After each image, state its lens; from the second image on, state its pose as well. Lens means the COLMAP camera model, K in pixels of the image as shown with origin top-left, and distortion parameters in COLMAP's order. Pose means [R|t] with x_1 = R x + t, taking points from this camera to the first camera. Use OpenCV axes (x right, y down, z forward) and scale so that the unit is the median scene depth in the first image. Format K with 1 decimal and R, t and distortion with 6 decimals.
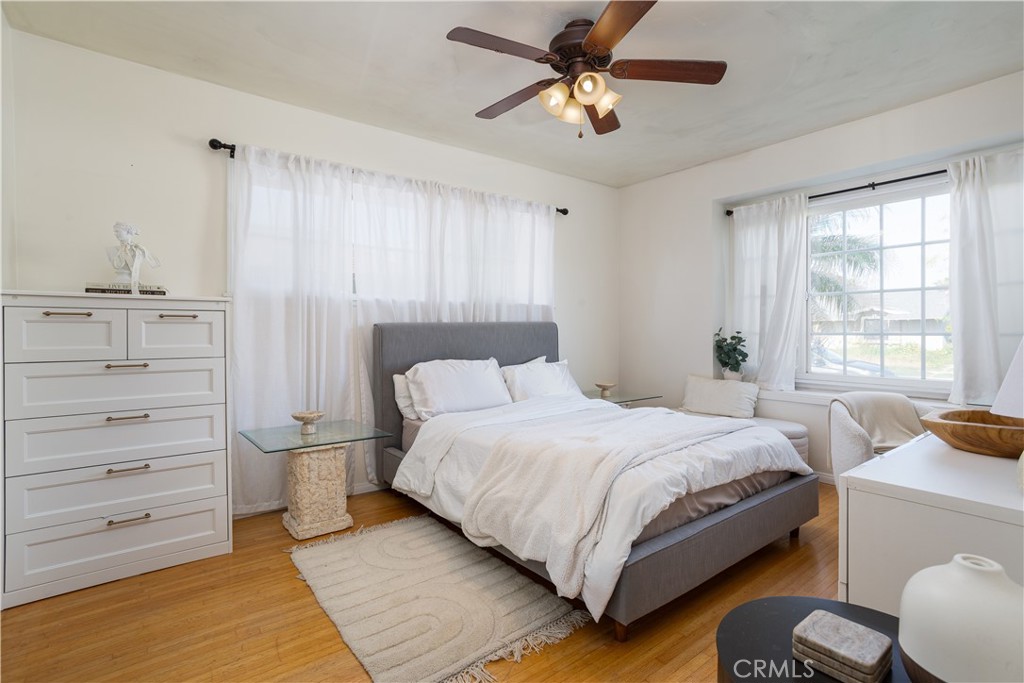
lens RADIAL K [[517.5, 0, 508.7], [0, 517.5, 336.9], [0, 0, 1]] dist [-0.062198, 0.051005]
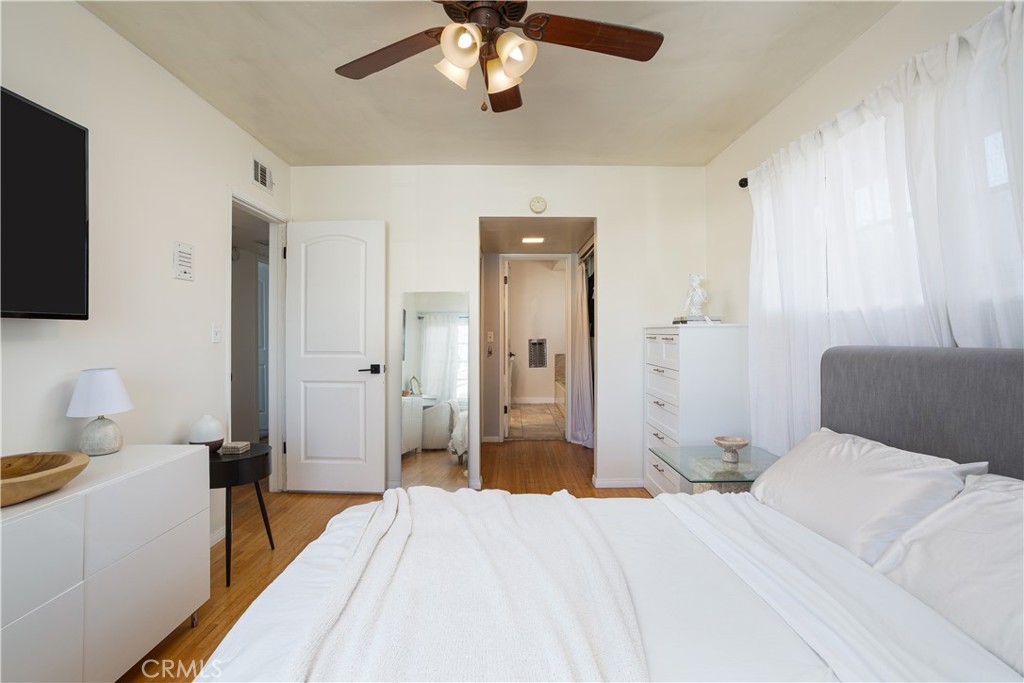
lens RADIAL K [[517.5, 0, 508.7], [0, 517.5, 336.9], [0, 0, 1]] dist [-0.062198, 0.051005]
pose [[-0.581628, 0.004674, -0.813442, 0.510130], [-0.012834, 0.999806, 0.014921, -0.043309], [0.813354, 0.019118, -0.581455, 1.016163]]
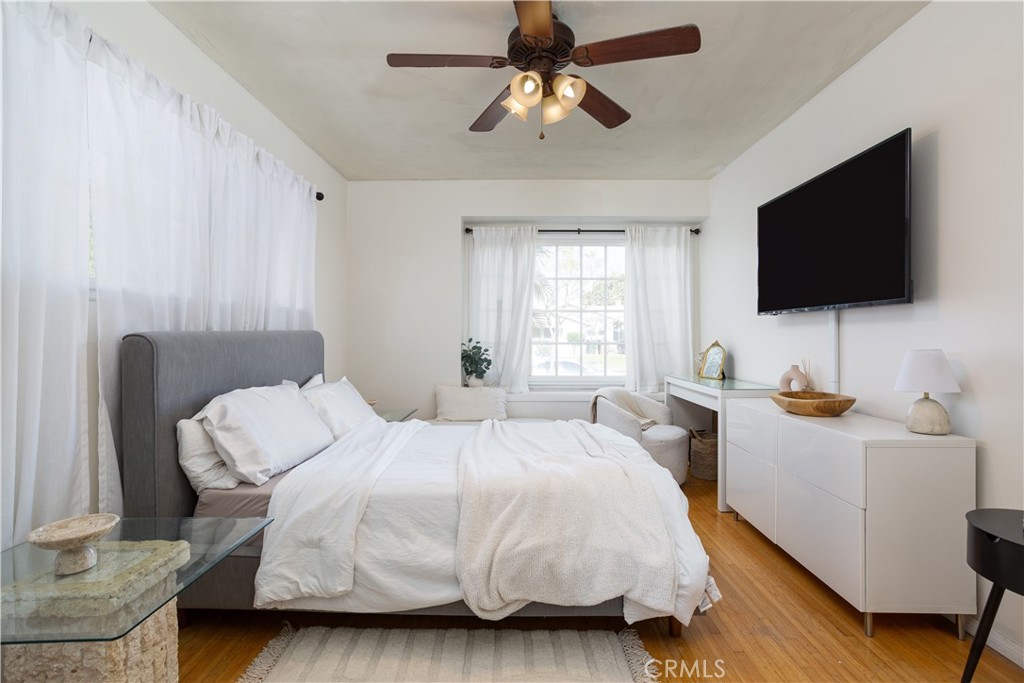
lens RADIAL K [[517.5, 0, 508.7], [0, 517.5, 336.9], [0, 0, 1]] dist [-0.062198, 0.051005]
pose [[0.593152, 0.001039, 0.805090, -0.457822], [0.006633, 0.999959, -0.006177, -0.015223], [-0.805063, 0.009004, 0.593121, 0.347664]]
